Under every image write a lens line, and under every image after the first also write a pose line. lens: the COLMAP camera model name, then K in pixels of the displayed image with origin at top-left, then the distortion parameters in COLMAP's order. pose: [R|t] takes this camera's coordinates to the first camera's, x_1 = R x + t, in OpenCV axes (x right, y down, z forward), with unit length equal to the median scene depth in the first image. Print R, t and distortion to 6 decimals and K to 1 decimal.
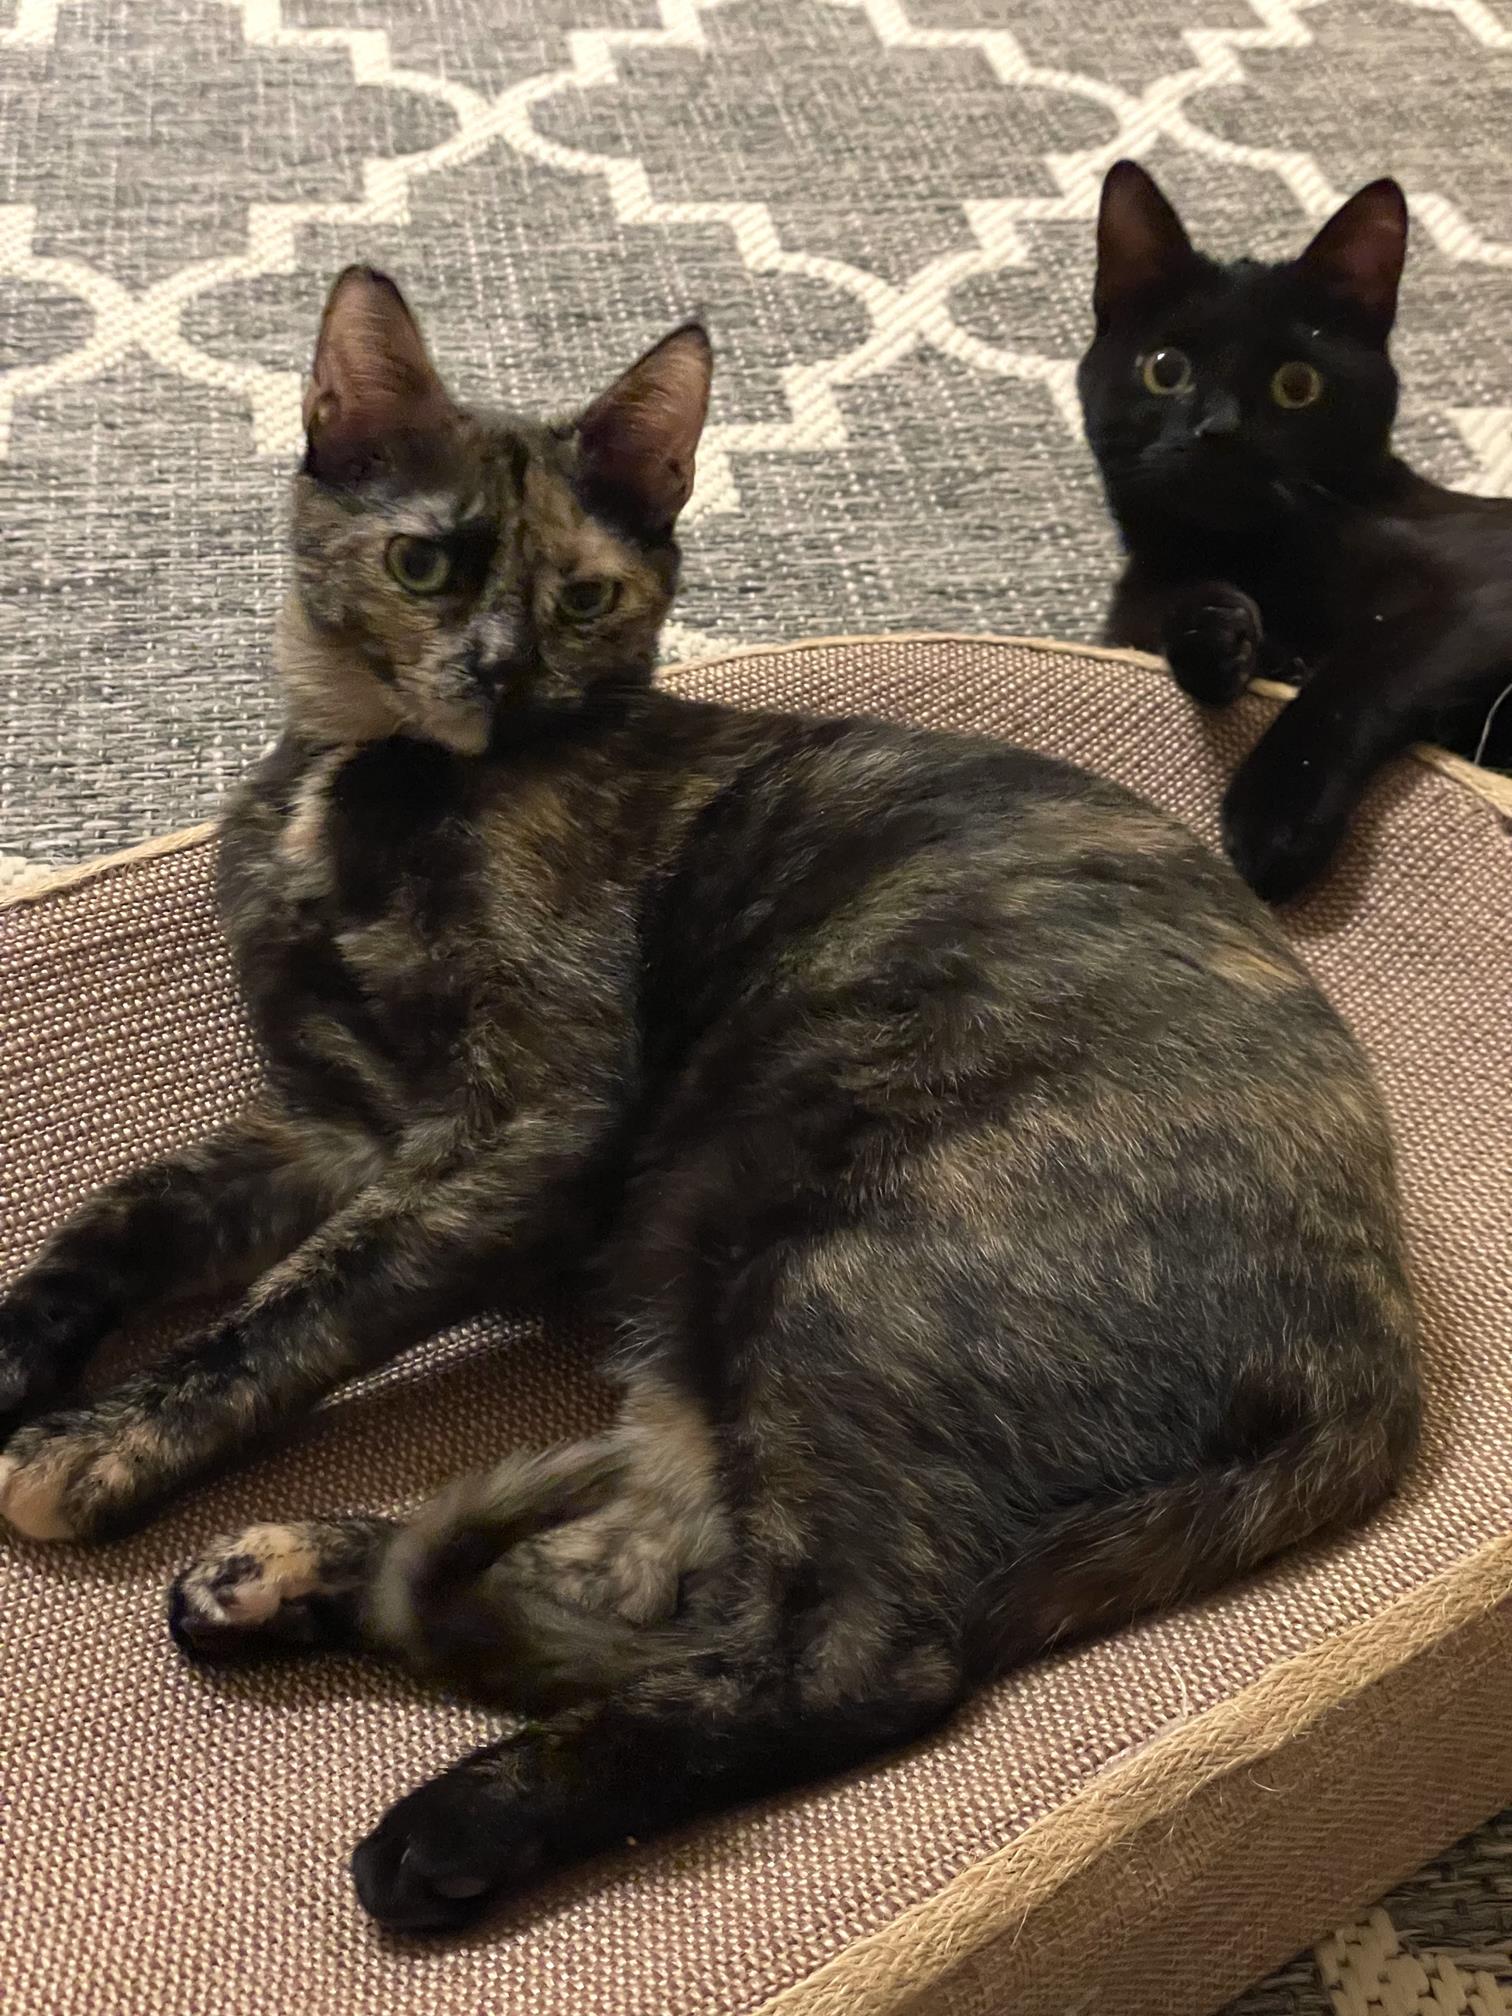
lens RADIAL K [[3069.2, 0, 756.0], [0, 3069.2, 1008.0], [0, 0, 1]] dist [0.207199, -0.717504]
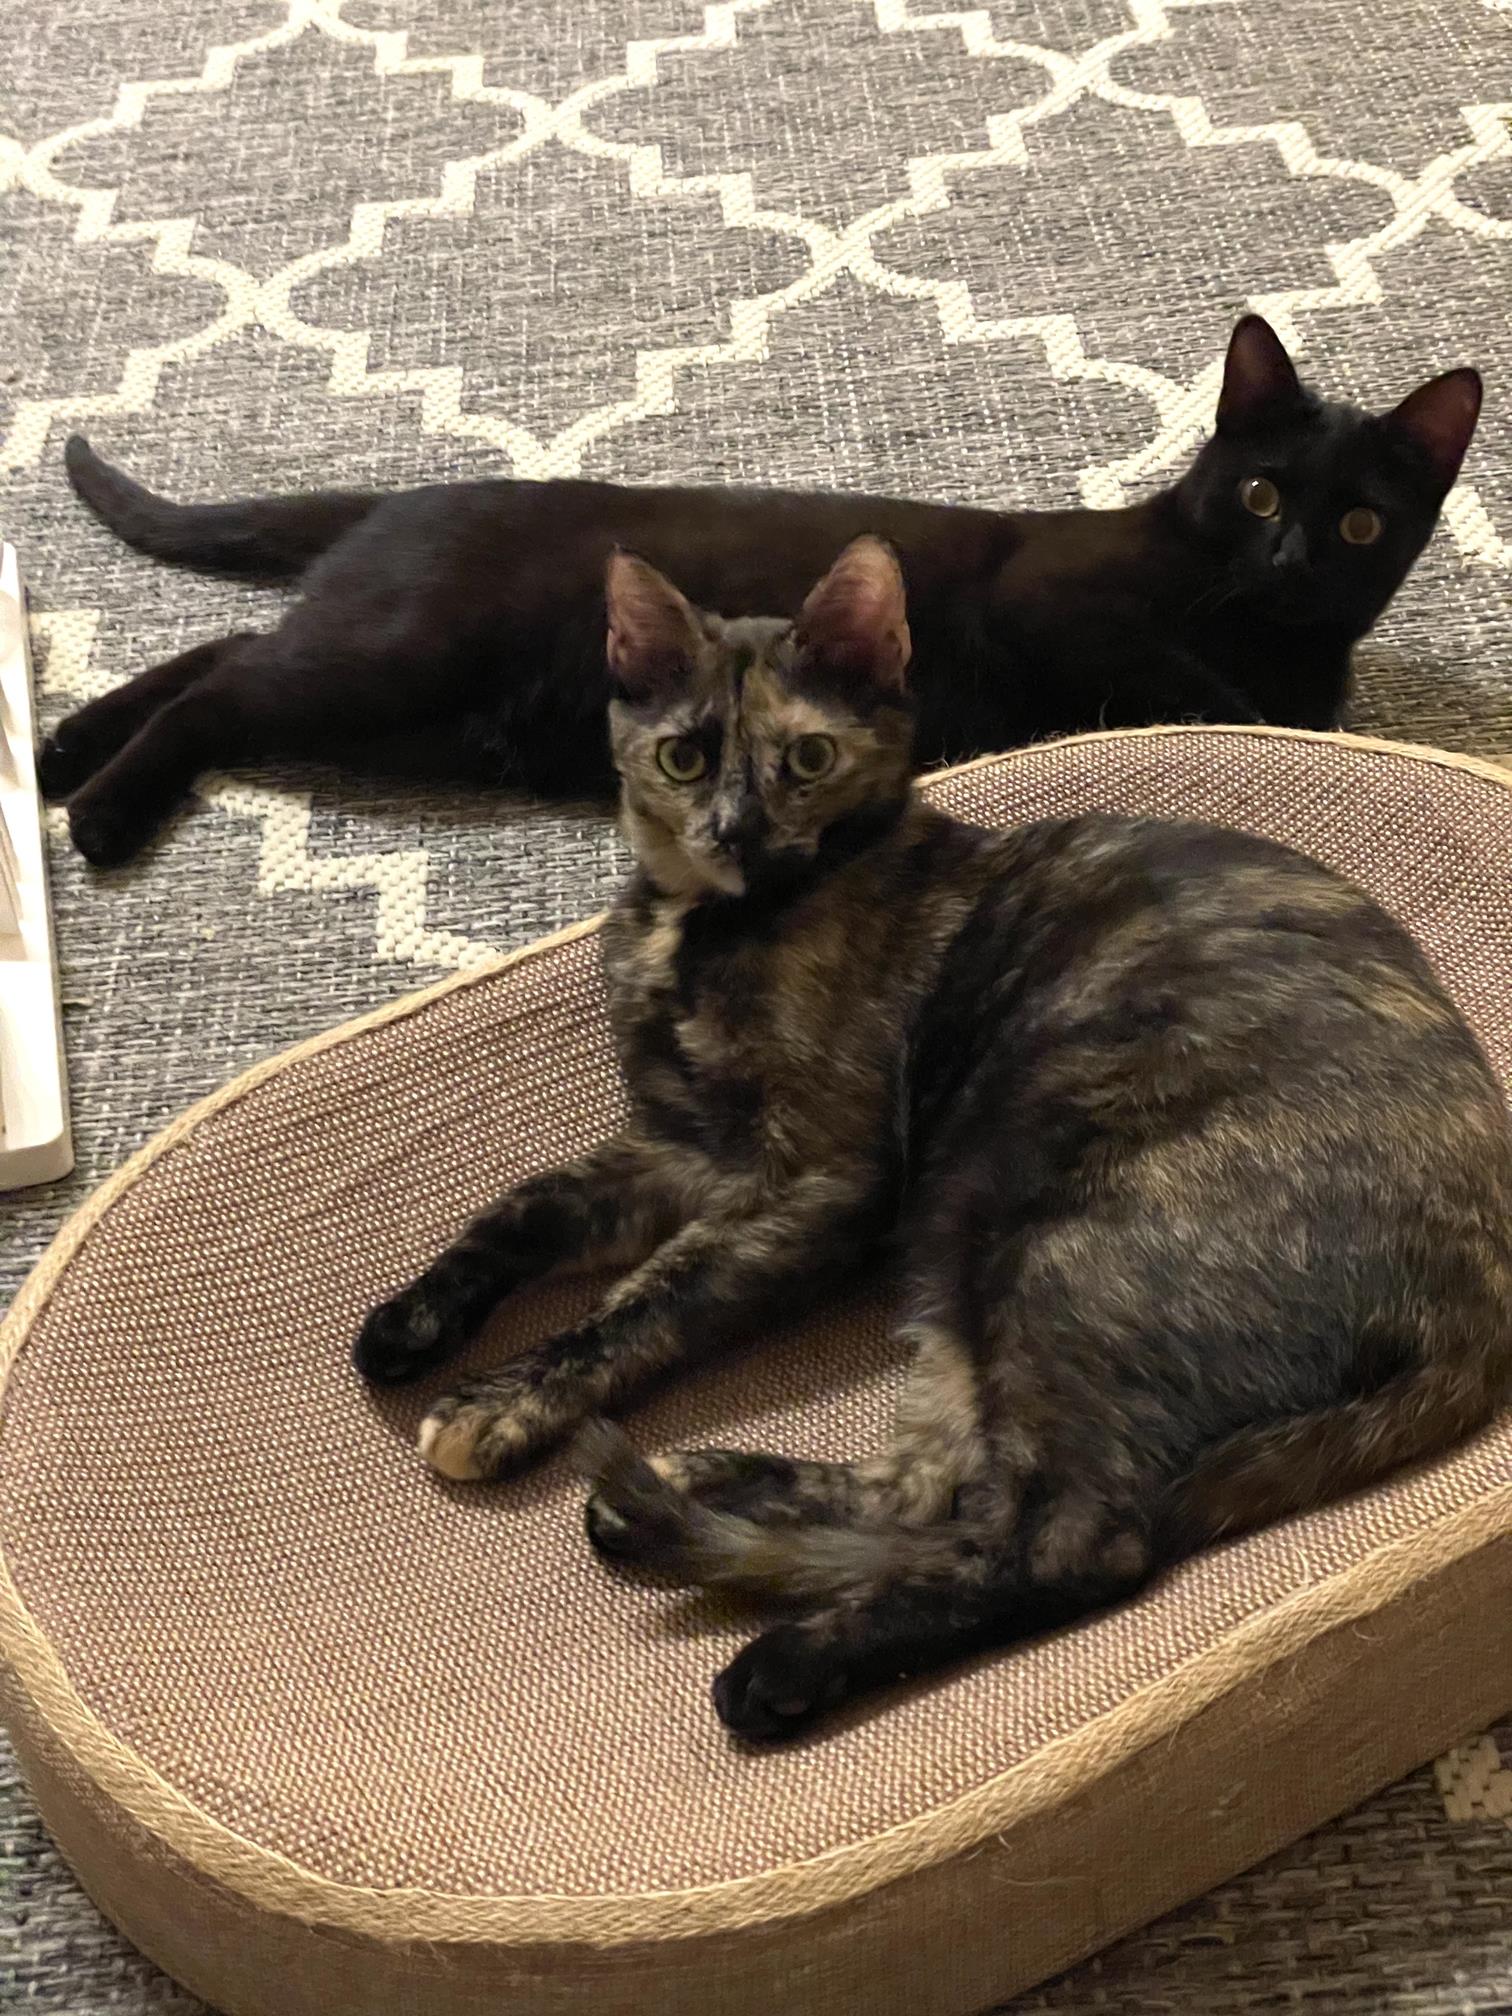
lens RADIAL K [[3060.2, 0, 756.0], [0, 3060.2, 1008.0], [0, 0, 1]] dist [0.189678, -0.147658]
pose [[0.988100, -0.034223, -0.149954, 0.084024], [0.037691, 0.999082, 0.020348, -0.046494], [0.149120, -0.025757, 0.988484, -0.279443]]
